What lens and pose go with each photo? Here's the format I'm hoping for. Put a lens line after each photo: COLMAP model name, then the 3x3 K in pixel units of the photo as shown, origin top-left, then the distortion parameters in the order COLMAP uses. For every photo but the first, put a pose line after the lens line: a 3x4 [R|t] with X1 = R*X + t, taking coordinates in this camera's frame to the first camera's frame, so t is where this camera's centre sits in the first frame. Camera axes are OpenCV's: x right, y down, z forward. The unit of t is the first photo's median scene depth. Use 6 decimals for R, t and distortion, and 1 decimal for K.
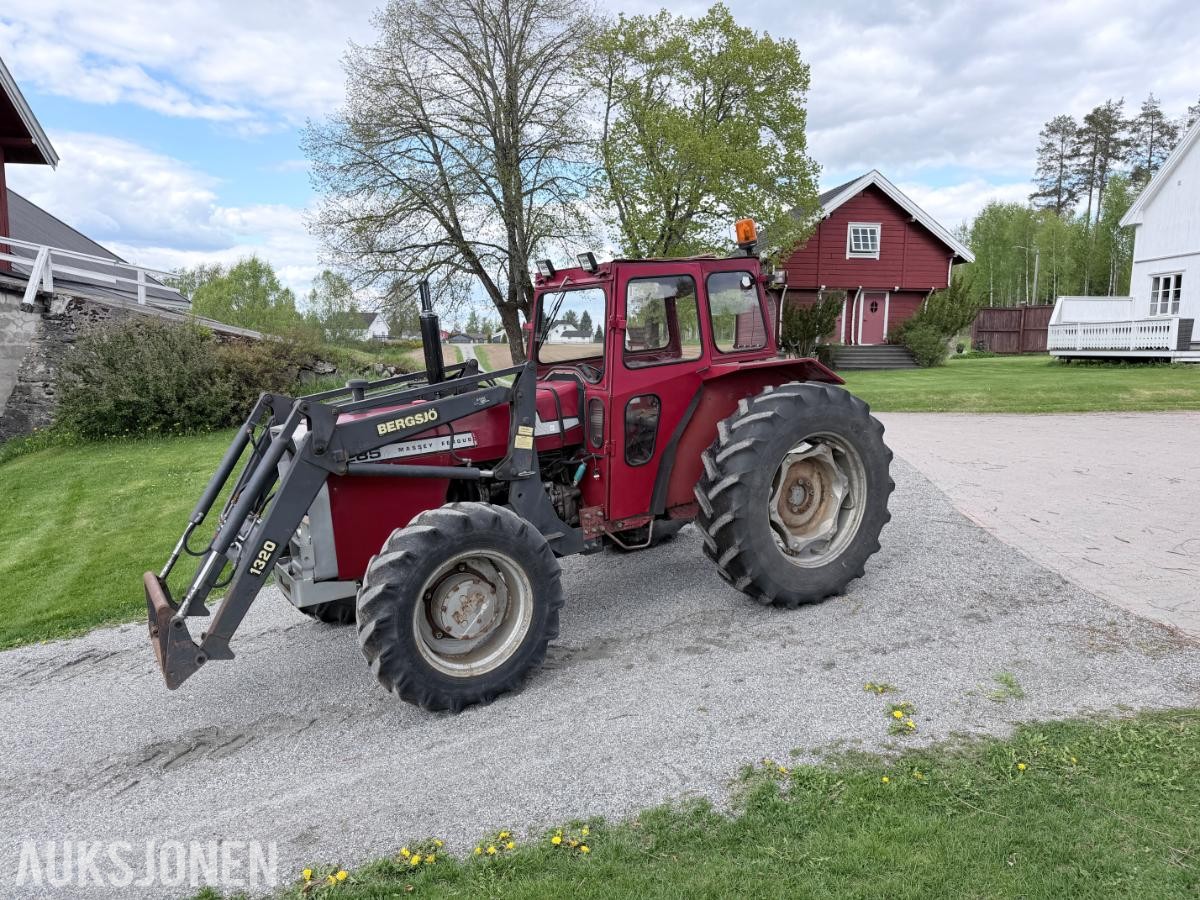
lens RADIAL K [[842.9, 0, 600.3], [0, 842.9, 452.1], [0, 0, 1]] dist [0.071142, -0.088995]
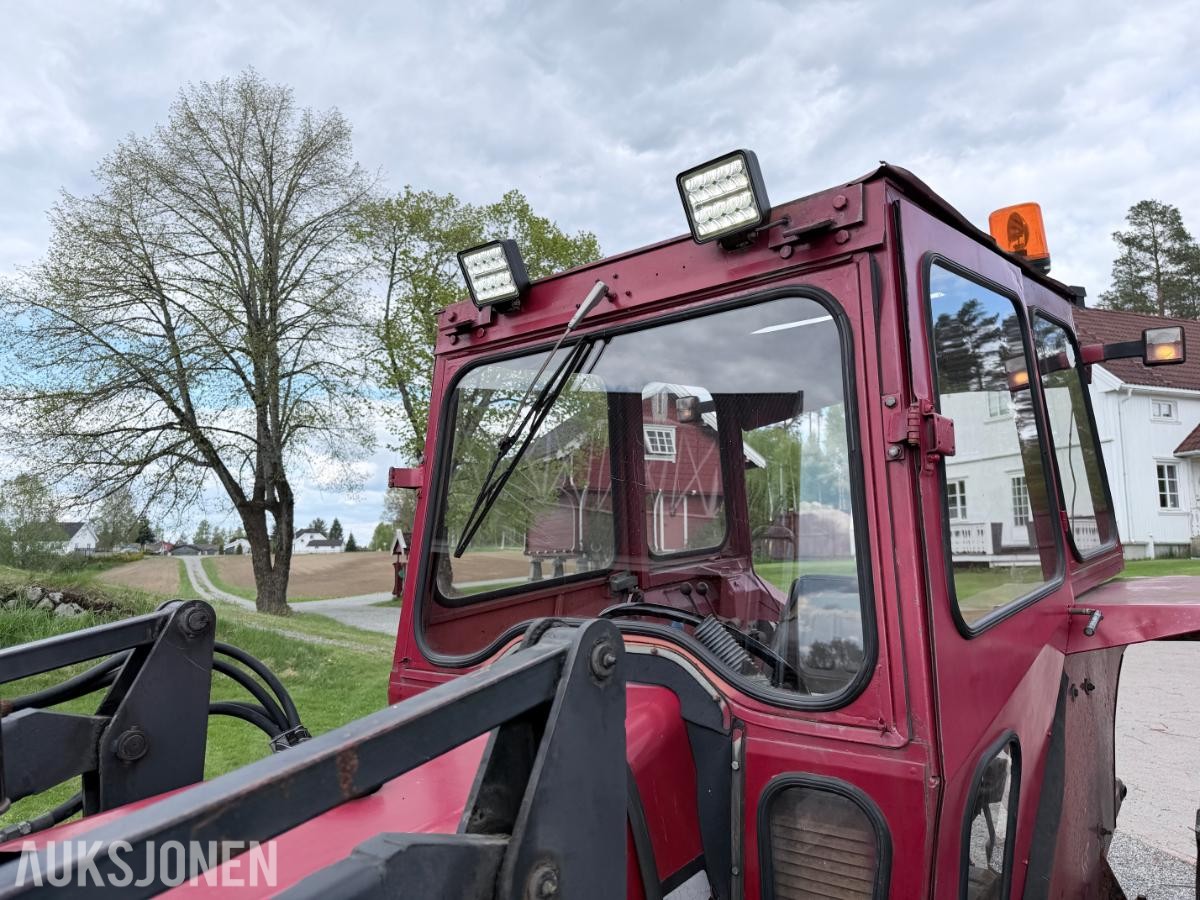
lens RADIAL K [[842.9, 0, 600.3], [0, 842.9, 452.1], [0, 0, 1]] dist [0.071142, -0.088995]
pose [[0.959081, 0.023633, 0.282143, -0.022989], [0.045688, 0.970533, -0.236598, -0.018345], [-0.279421, 0.239807, 0.929740, 0.152355]]
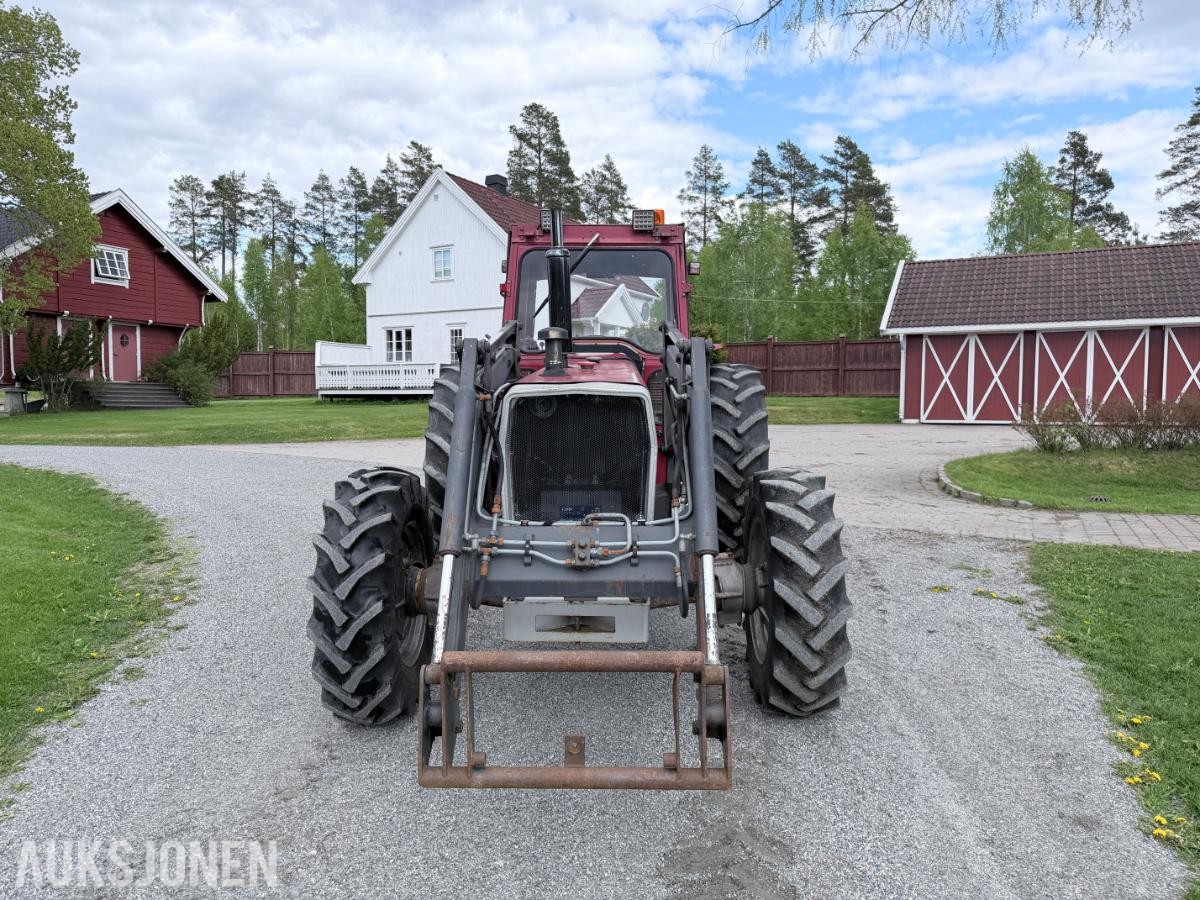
lens RADIAL K [[842.9, 0, 600.3], [0, 842.9, 452.1], [0, 0, 1]] dist [0.071142, -0.088995]
pose [[0.565578, -0.047833, 0.823307, -0.154758], [0.099635, 0.994967, -0.010639, 0.005429], [-0.818654, 0.088047, 0.567497, 0.103601]]
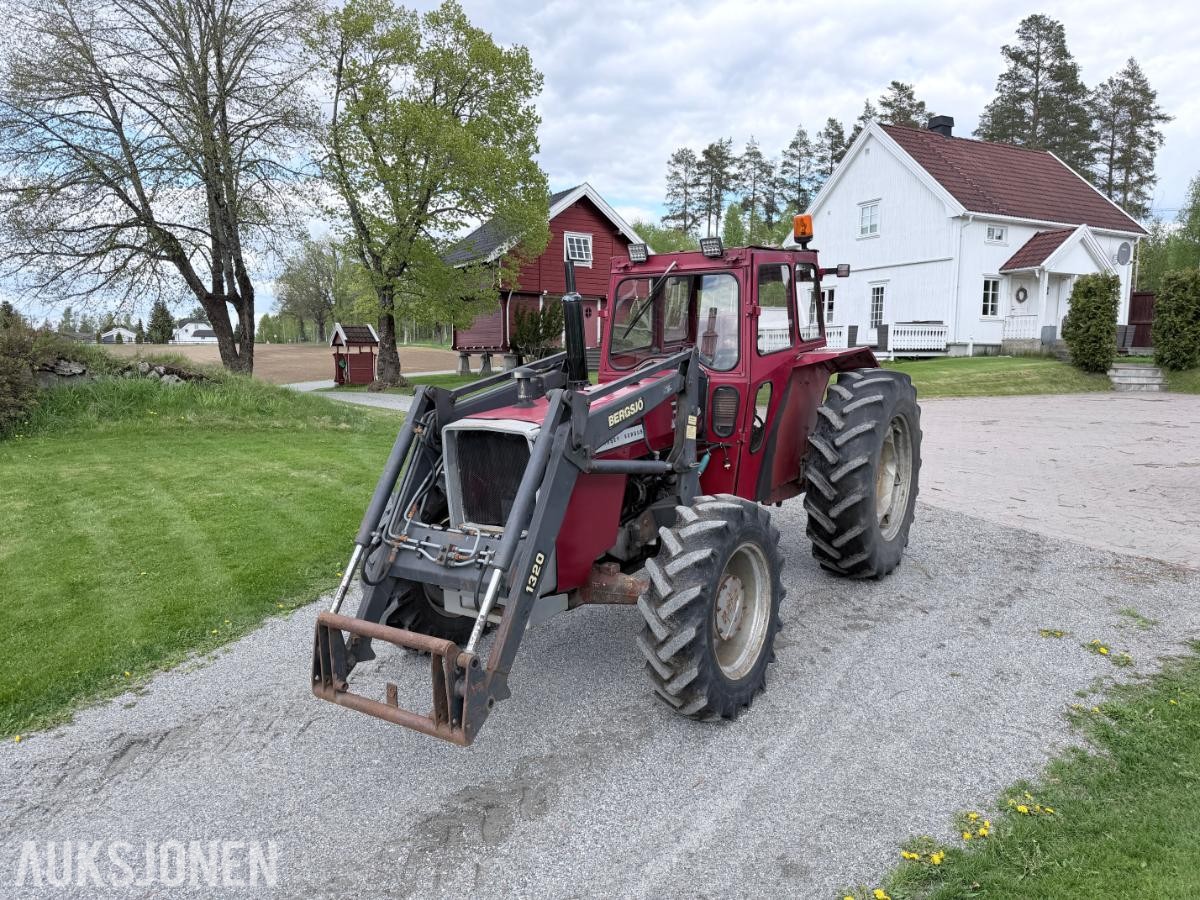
lens RADIAL K [[842.9, 0, 600.3], [0, 842.9, 452.1], [0, 0, 1]] dist [0.071142, -0.088995]
pose [[0.916594, -0.045032, 0.397275, -0.102647], [0.046828, 0.998890, 0.005186, 0.000153], [-0.397067, 0.013850, 0.917685, 0.029103]]
